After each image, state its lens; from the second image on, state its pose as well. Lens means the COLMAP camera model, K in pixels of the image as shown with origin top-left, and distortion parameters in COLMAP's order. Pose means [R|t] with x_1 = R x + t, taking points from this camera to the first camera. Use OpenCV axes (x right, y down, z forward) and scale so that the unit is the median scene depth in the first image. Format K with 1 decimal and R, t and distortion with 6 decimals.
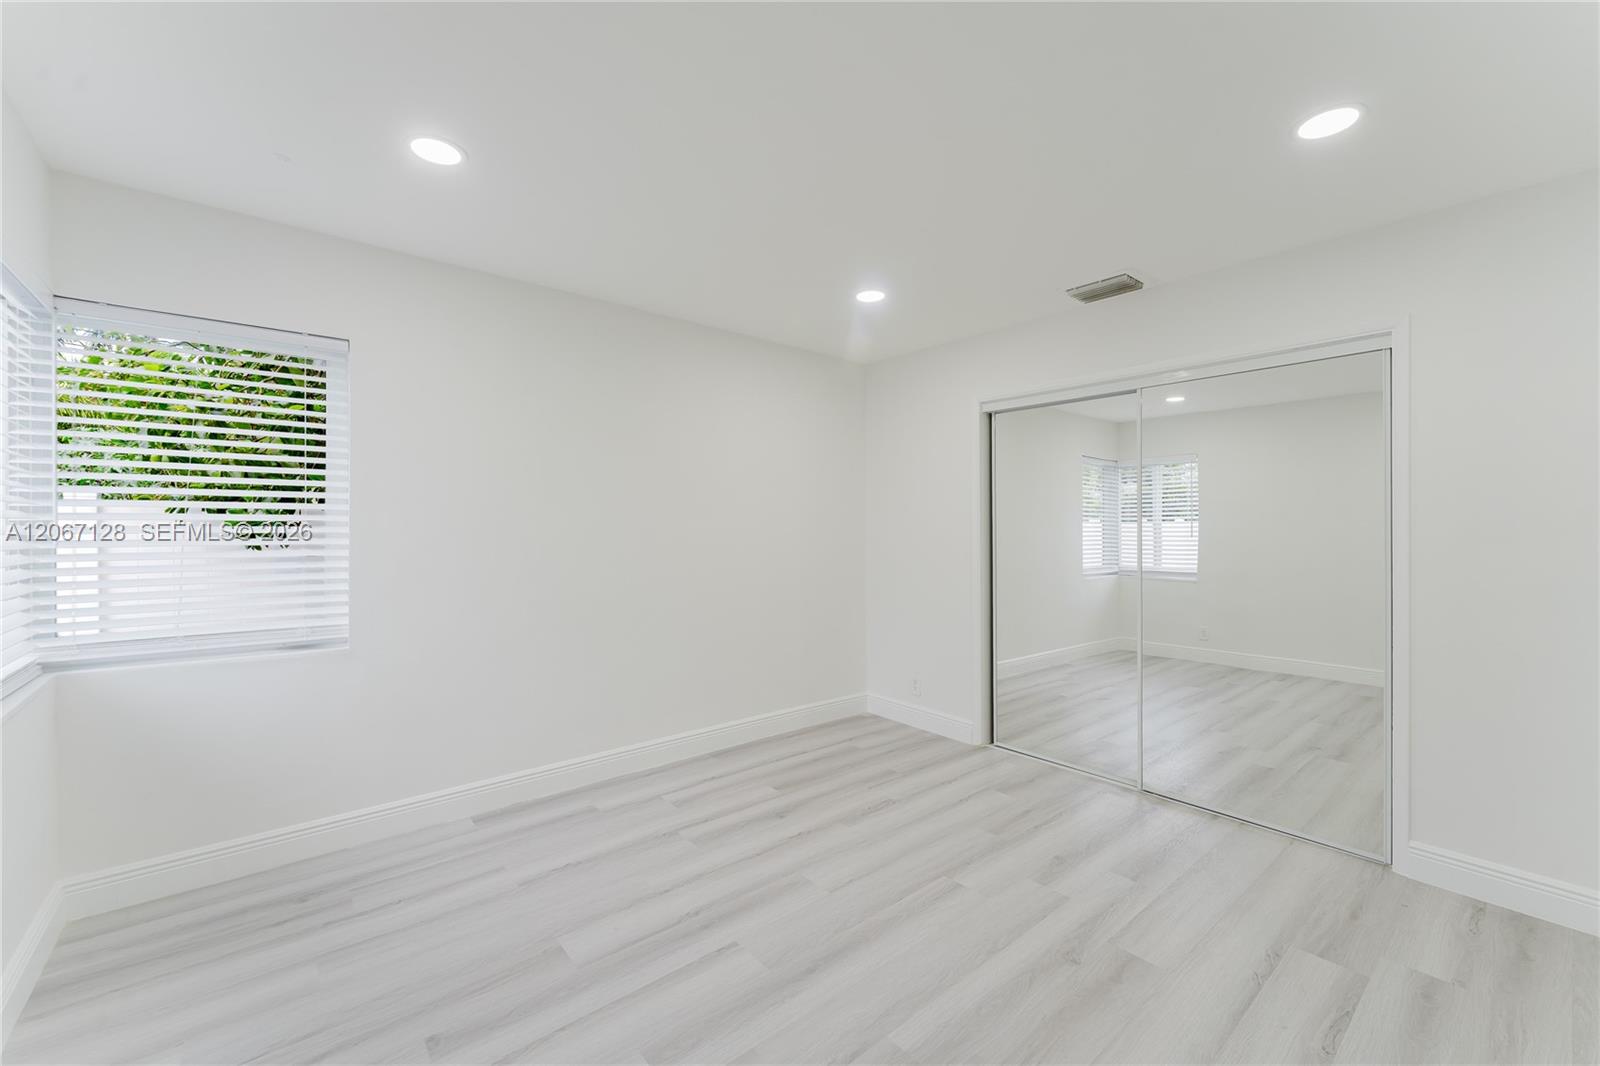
lens RADIAL K [[643.2, 0, 791.1], [0, 643.2, 528.3], [0, 0, 1]] dist [-0.003709, -0.000660]
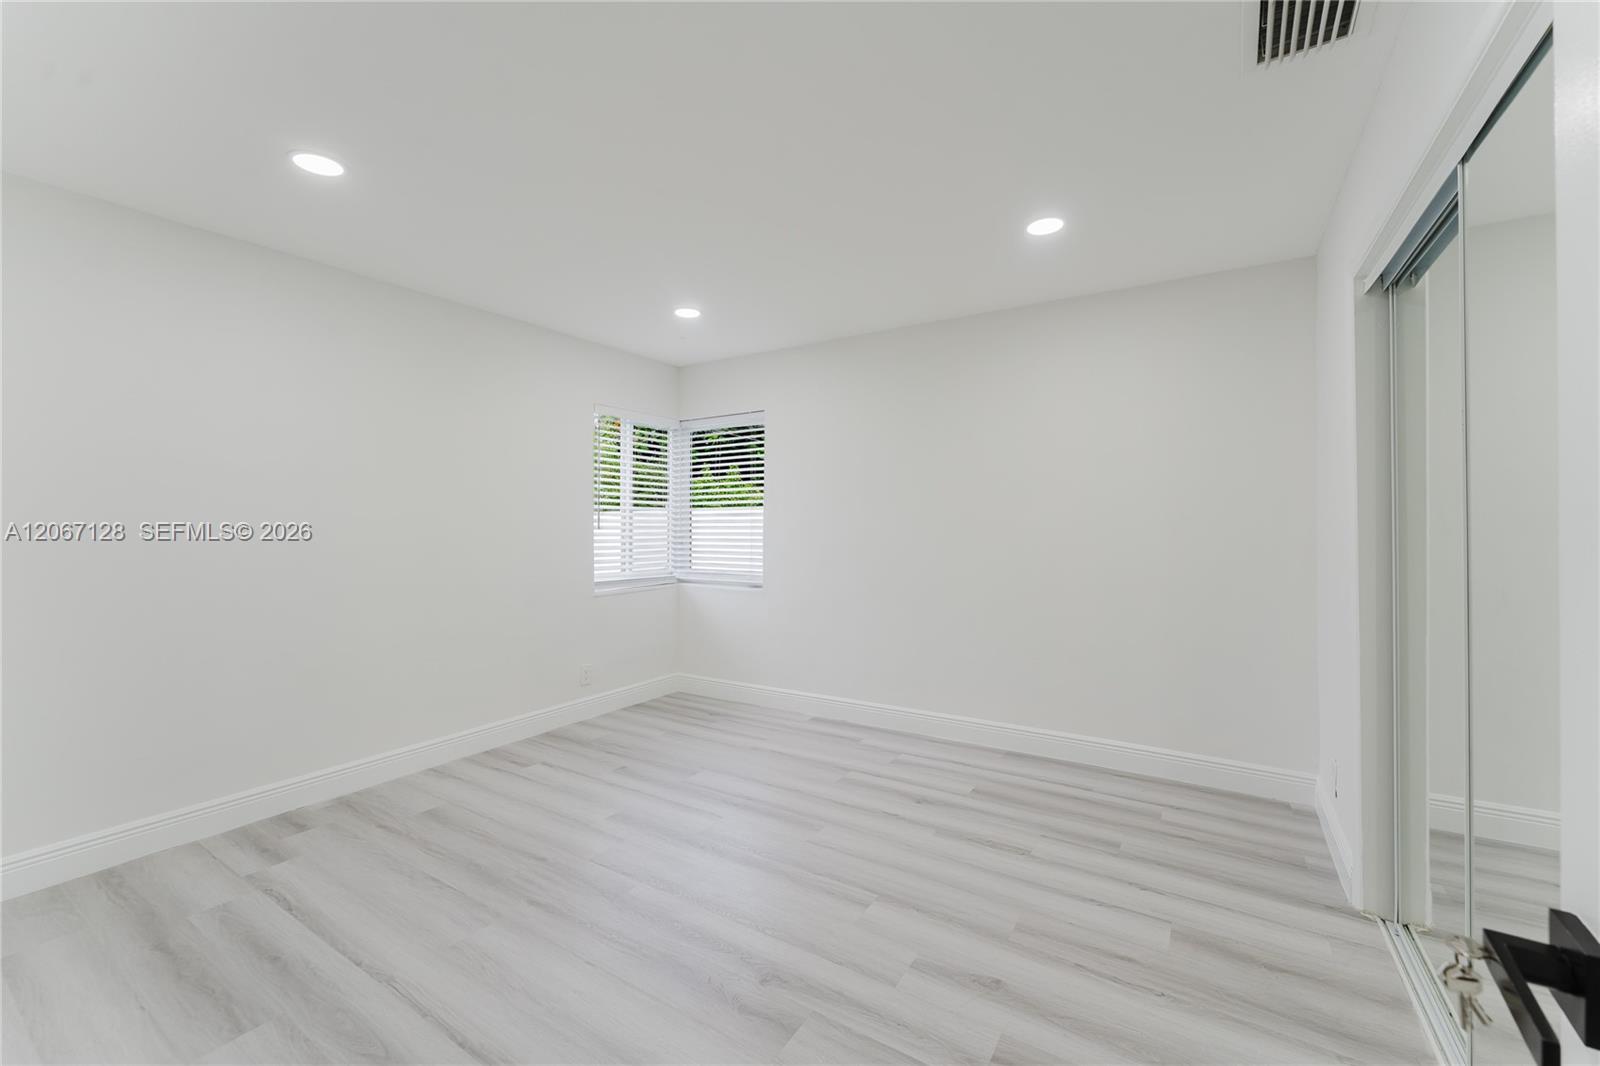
lens RADIAL K [[643.2, 0, 793.3], [0, 643.2, 526.6], [0, 0, 1]] dist [-0.003709, -0.000660]
pose [[0.302720, -0.001840, -0.953078, 0.879406], [0.000703, 0.999998, -0.001707, 0.018383], [0.953079, -0.000153, 0.302721, 0.503919]]
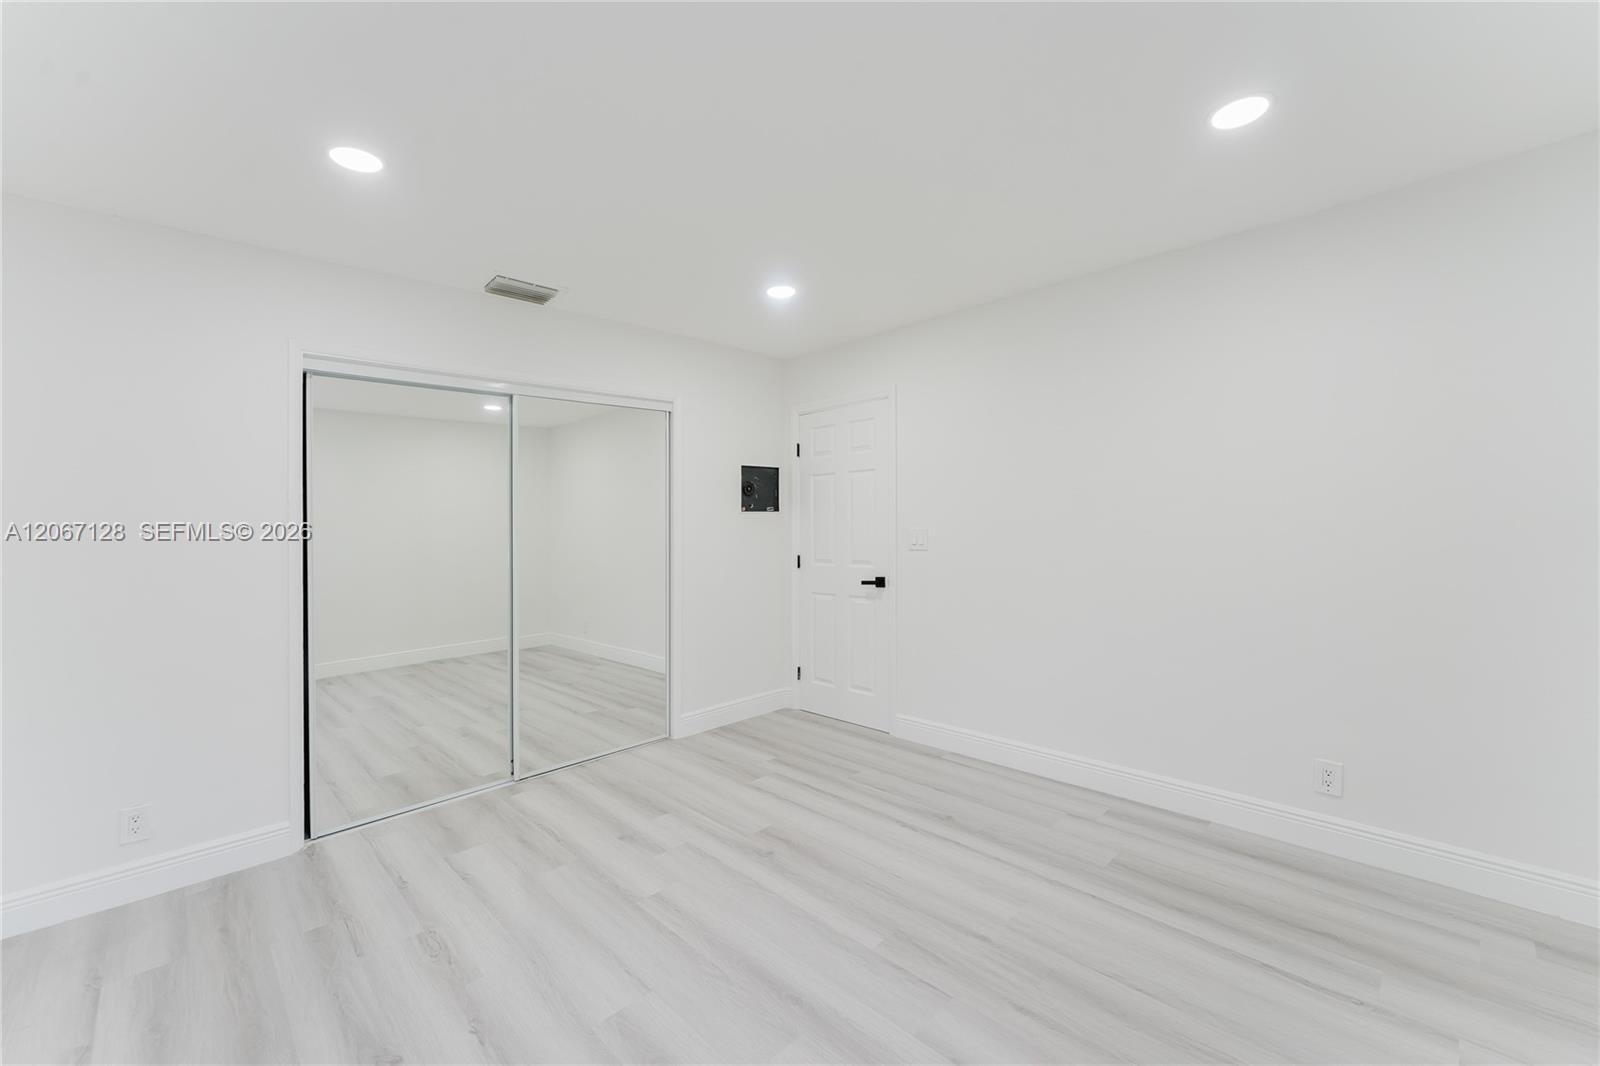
lens RADIAL K [[643.2, 0, 794.9], [0, 643.2, 526.2], [0, 0, 1]] dist [-0.003709, -0.000660]
pose [[-0.080988, -0.009637, 0.996669, -0.574828], [0.025609, 0.999603, 0.011746, -0.004862], [-0.996386, 0.026475, -0.080709, 0.686627]]
